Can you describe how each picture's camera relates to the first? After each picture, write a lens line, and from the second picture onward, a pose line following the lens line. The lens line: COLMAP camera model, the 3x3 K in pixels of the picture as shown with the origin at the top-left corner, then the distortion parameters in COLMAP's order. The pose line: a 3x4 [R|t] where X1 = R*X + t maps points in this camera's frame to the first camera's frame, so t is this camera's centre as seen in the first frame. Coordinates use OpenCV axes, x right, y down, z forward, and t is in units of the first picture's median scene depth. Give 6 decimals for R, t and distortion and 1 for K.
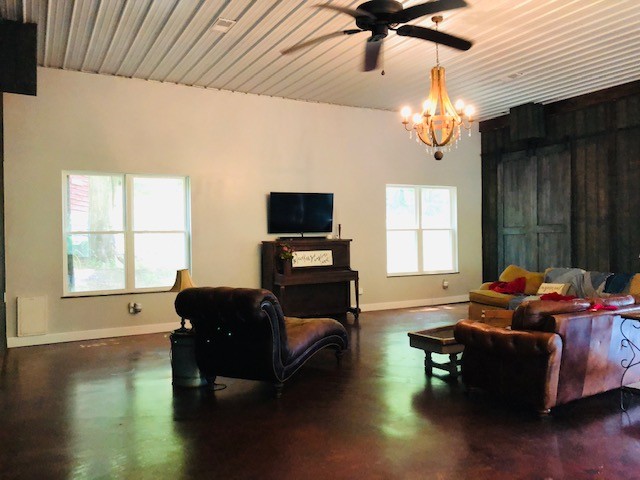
lens RADIAL K [[523.3, 0, 320.0], [0, 523.3, 240.0], [0, 0, 1]] dist [0.002062, 0.003015]
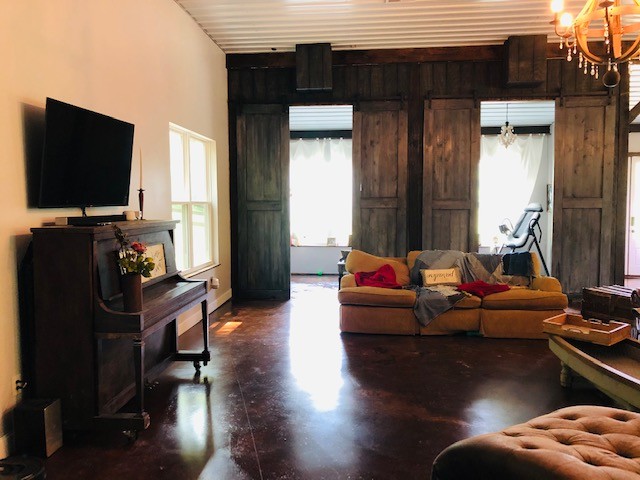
lens RADIAL K [[523.3, 0, 320.0], [0, 523.3, 240.0], [0, 0, 1]] dist [0.002062, 0.003015]
pose [[0.547722, -0.048353, 0.835262, -0.294300], [0.009434, 0.998622, 0.051623, -0.007019], [-0.836607, -0.020395, 0.547424, 0.605293]]
